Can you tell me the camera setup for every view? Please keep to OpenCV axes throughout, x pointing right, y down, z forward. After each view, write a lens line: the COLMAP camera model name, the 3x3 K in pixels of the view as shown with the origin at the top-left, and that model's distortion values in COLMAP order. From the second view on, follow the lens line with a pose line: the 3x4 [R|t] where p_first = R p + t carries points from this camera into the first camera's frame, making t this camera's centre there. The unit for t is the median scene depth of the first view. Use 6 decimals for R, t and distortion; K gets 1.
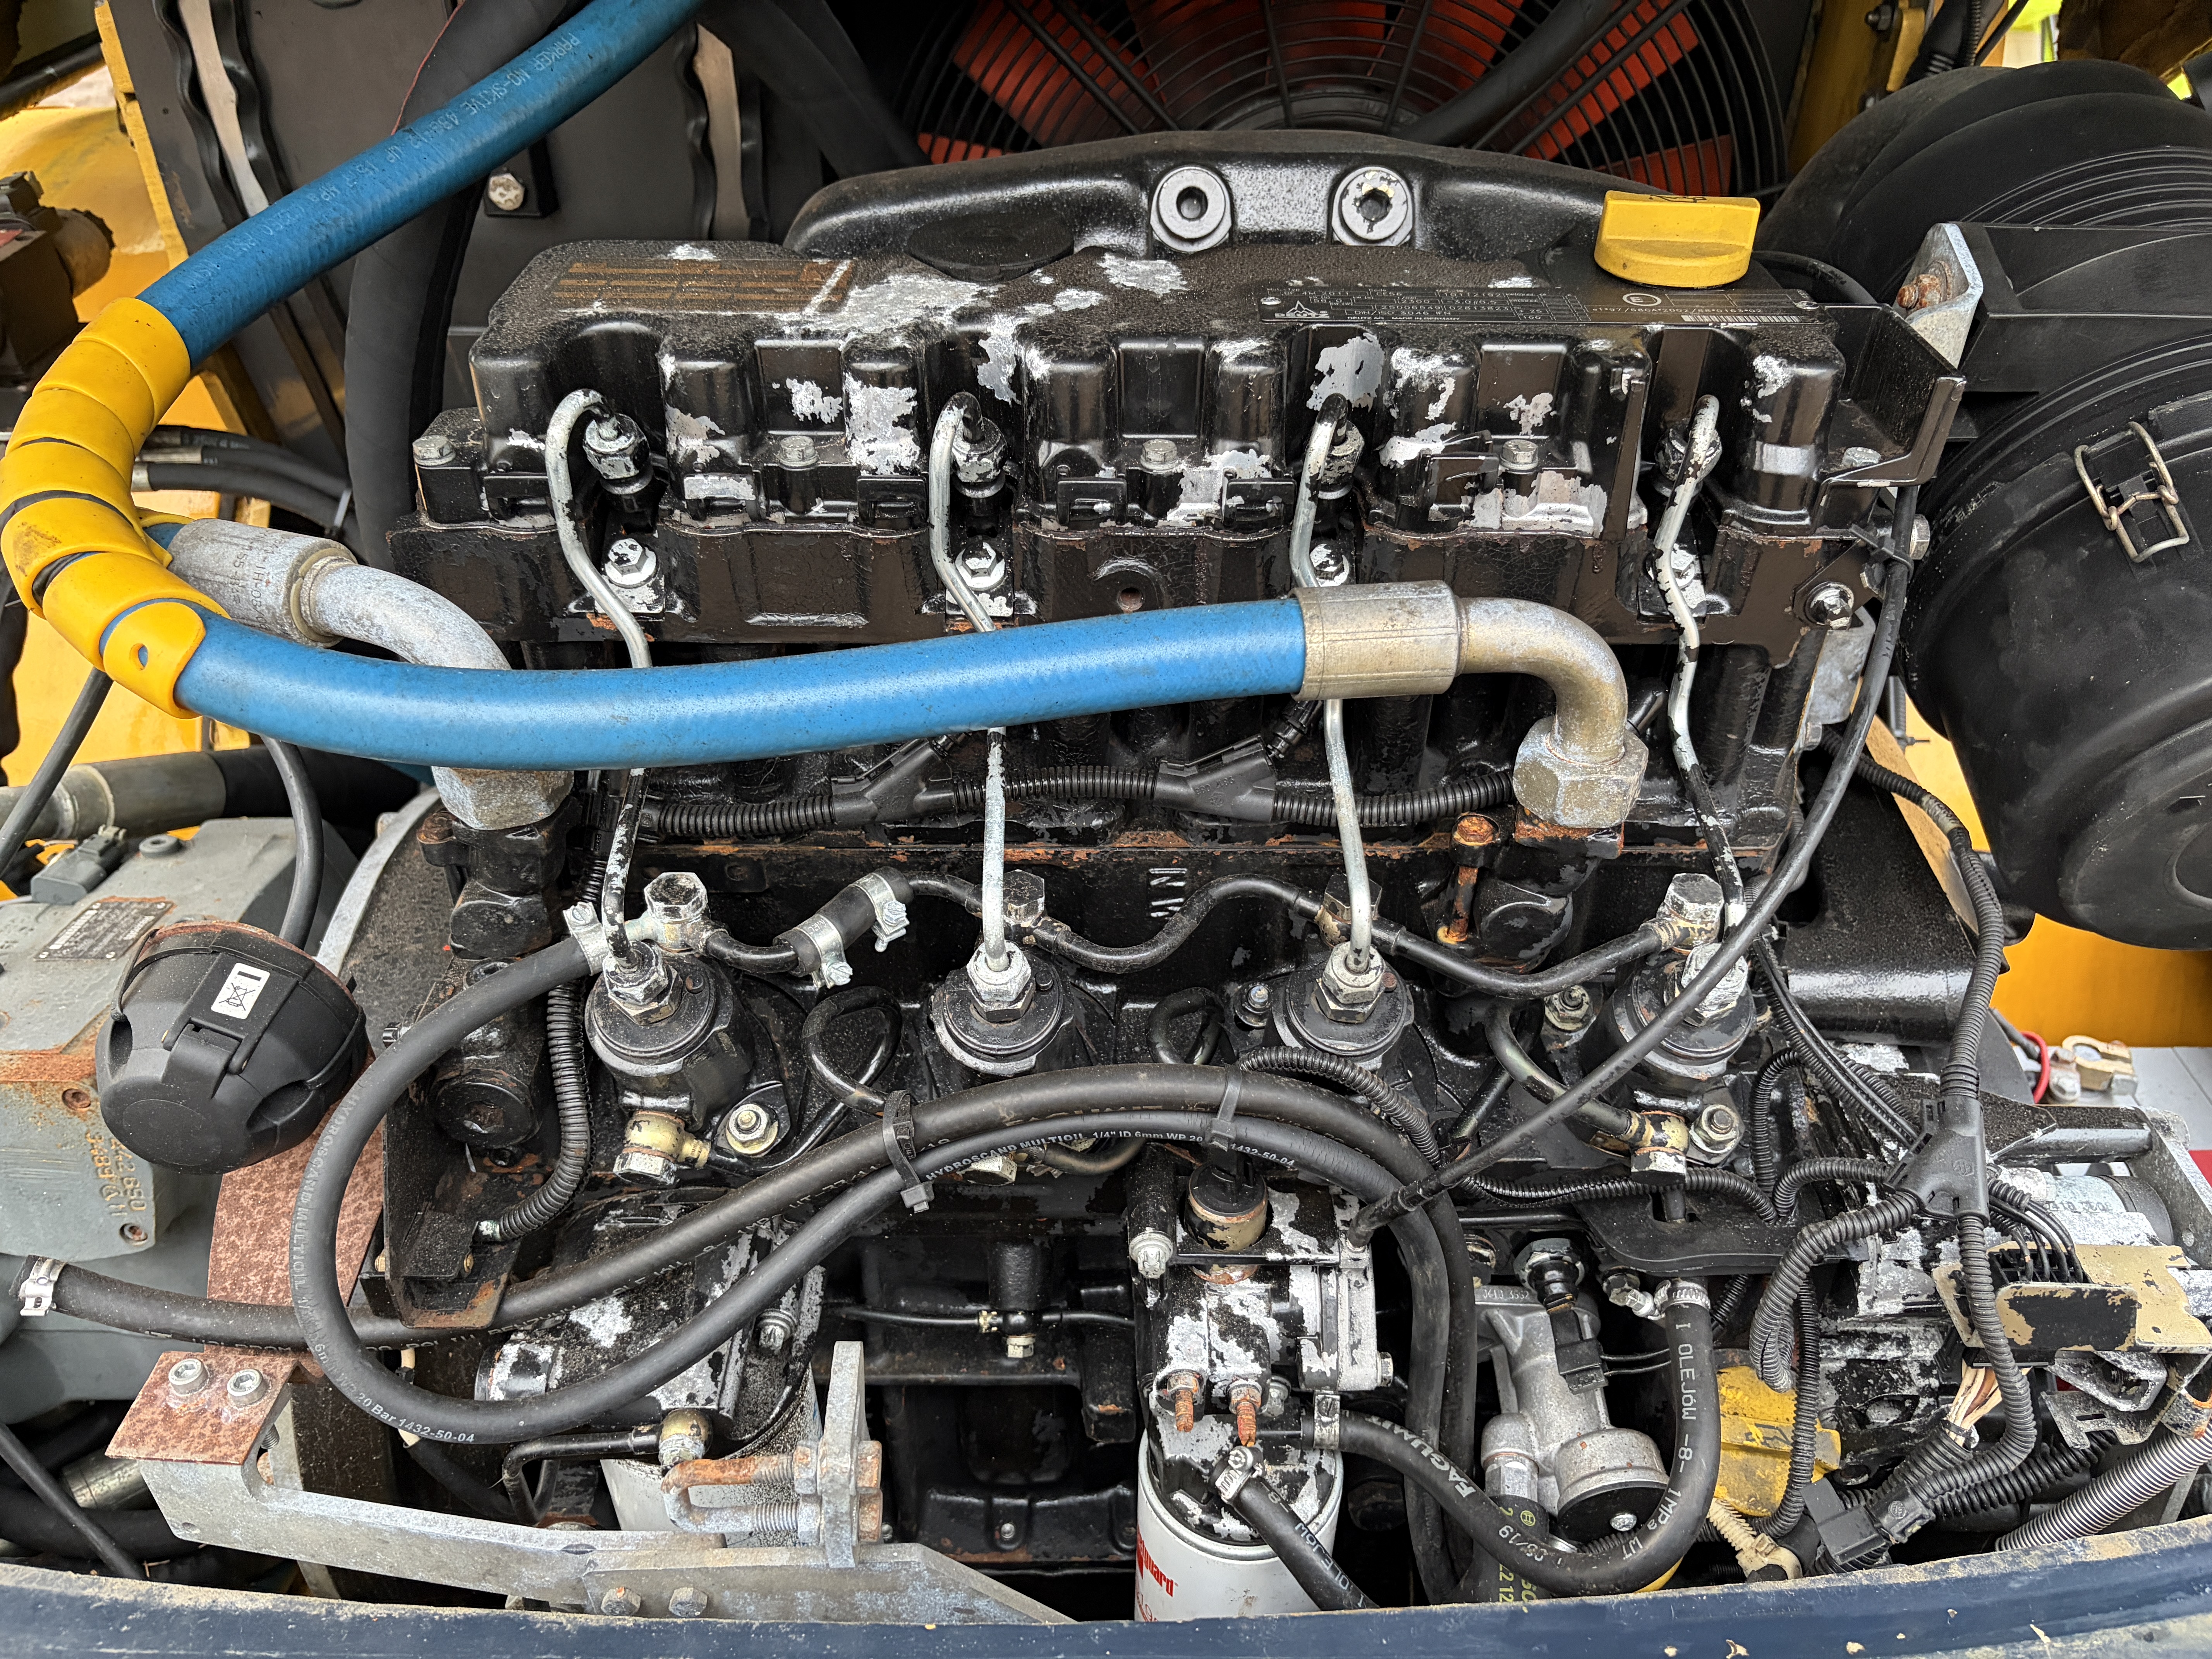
lens RADIAL K [[1680.6, 0, 1115.4], [0, 1680.6, 830.1], [0, 0, 1]] dist [0.050061, -0.074718]
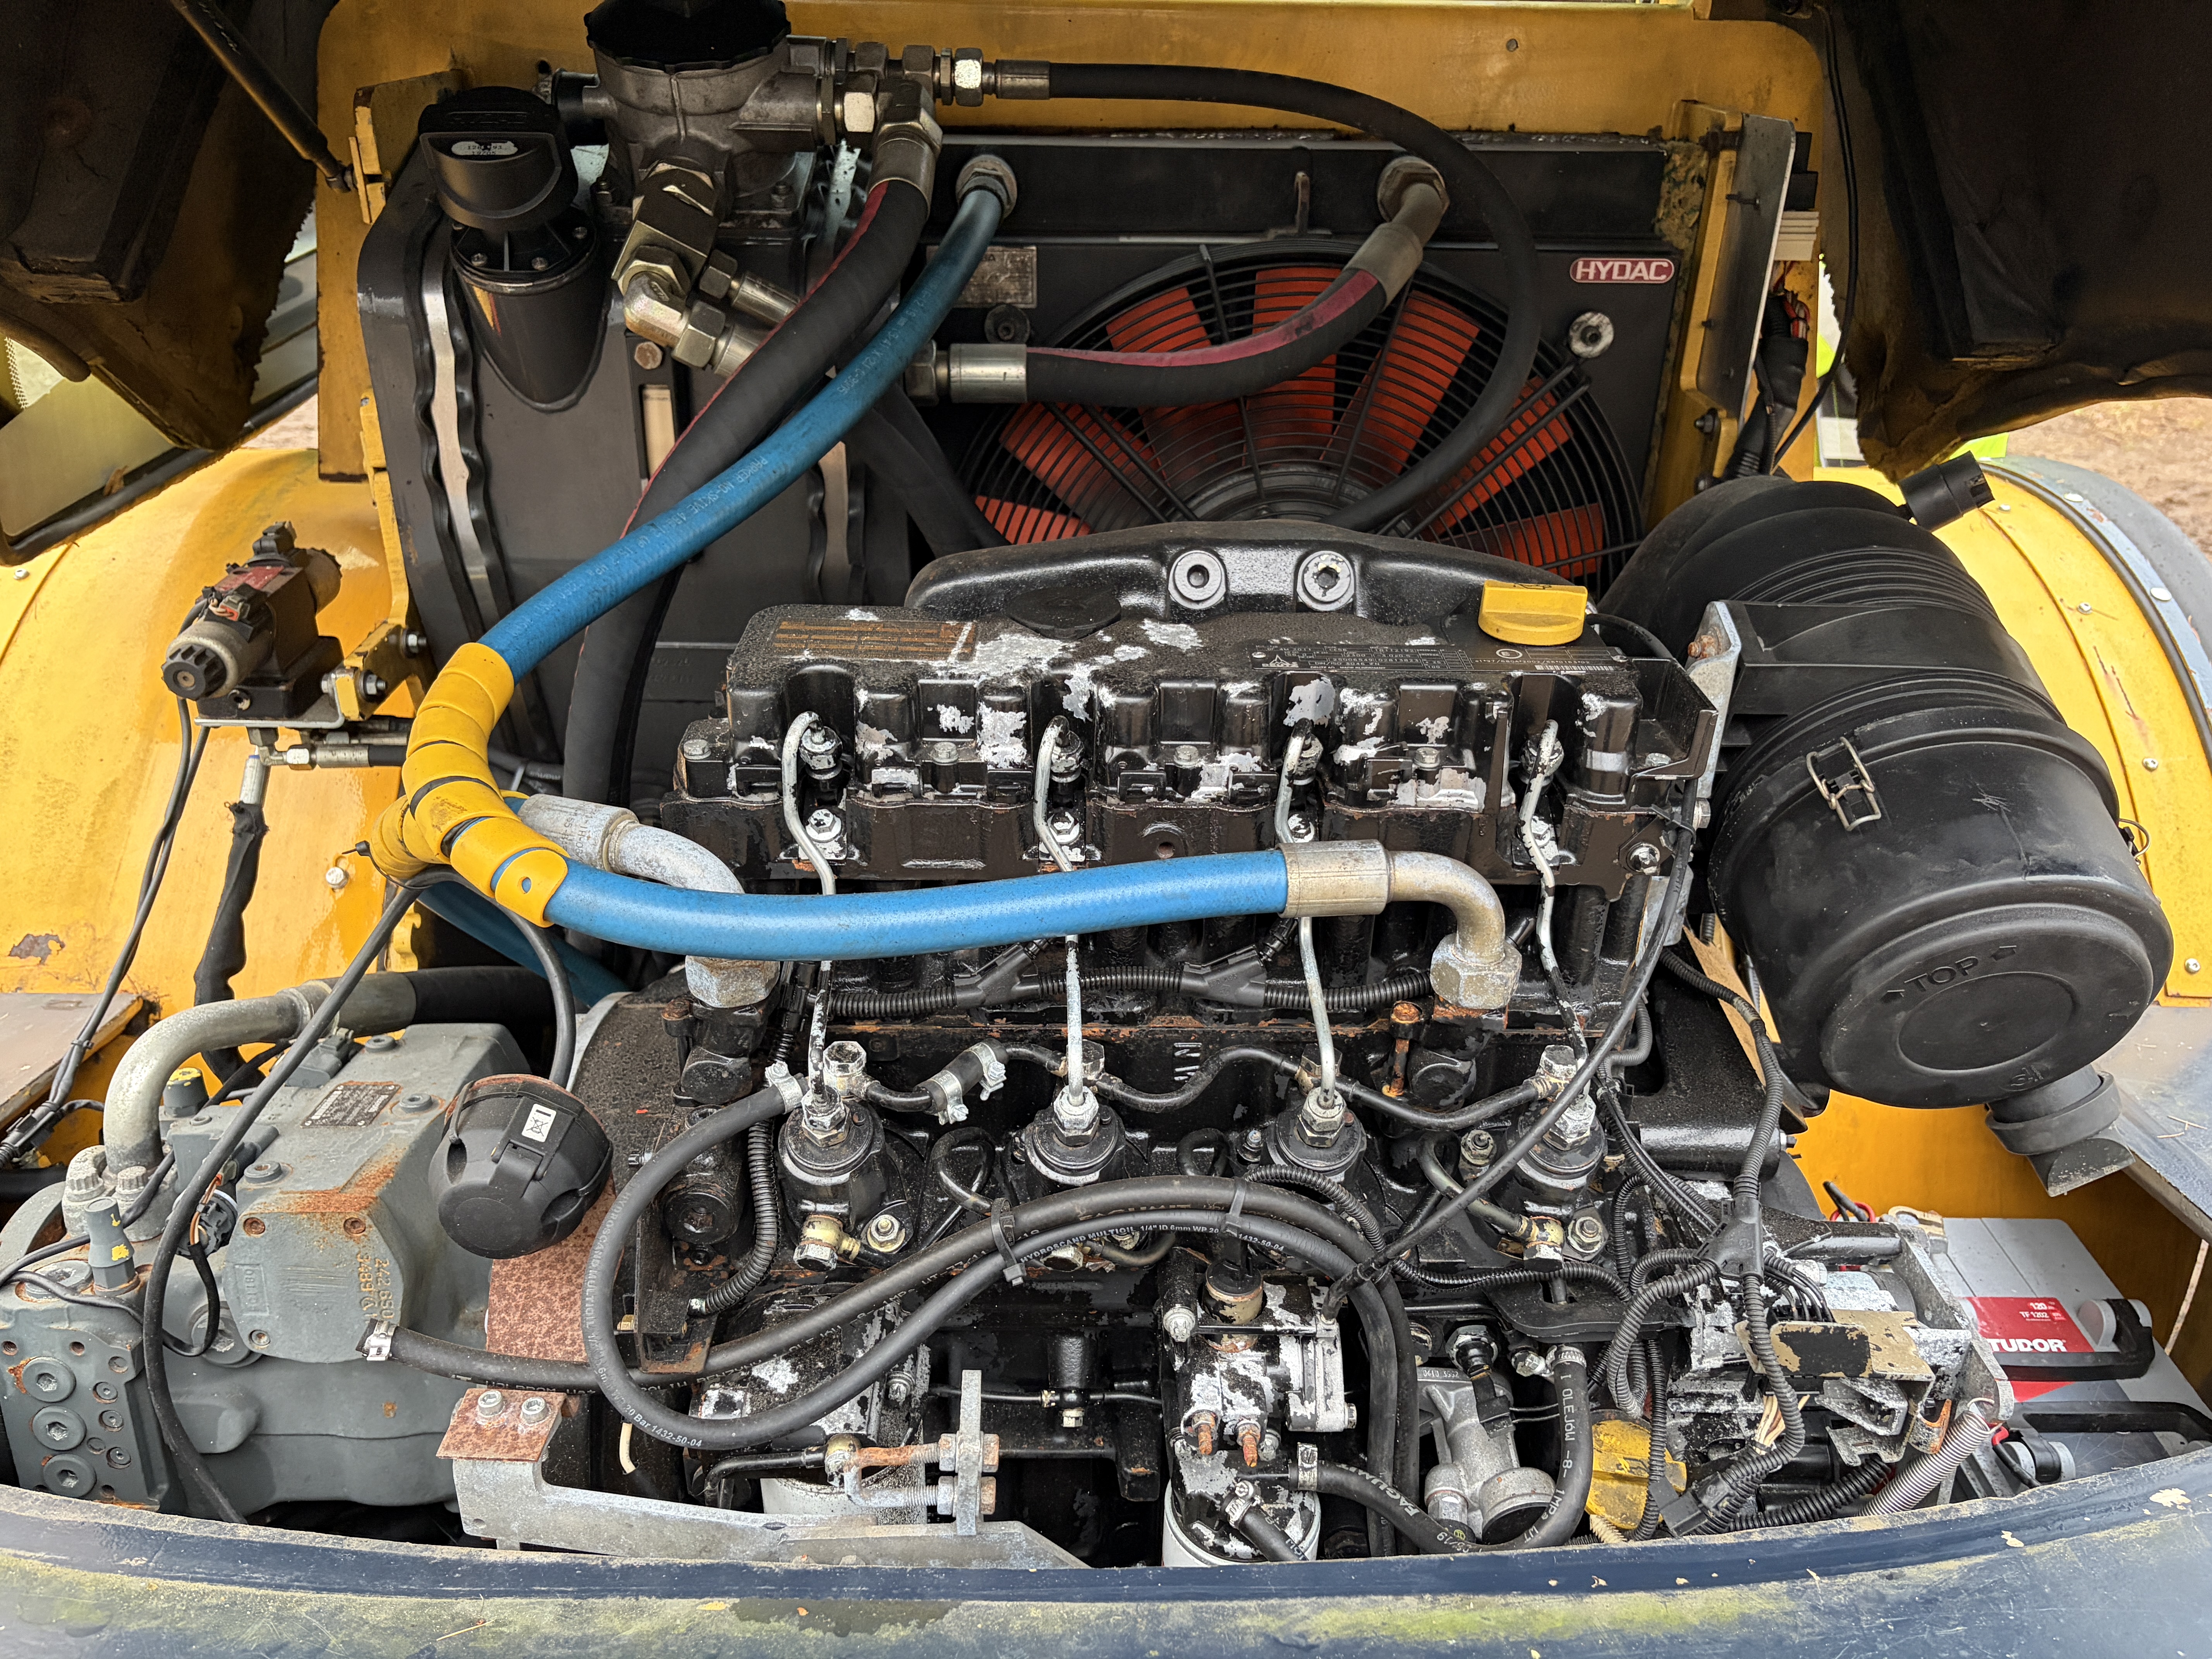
lens RADIAL K [[1670.9, 0, 1111.6], [0, 1670.9, 829.1], [0, 0, 1]] dist [0.039681, -0.037586]
pose [[0.999797, 0.005329, 0.019455, -0.064454], [-0.002293, 0.988243, -0.152871, 0.063727], [-0.020041, 0.152796, 0.988055, -0.422153]]
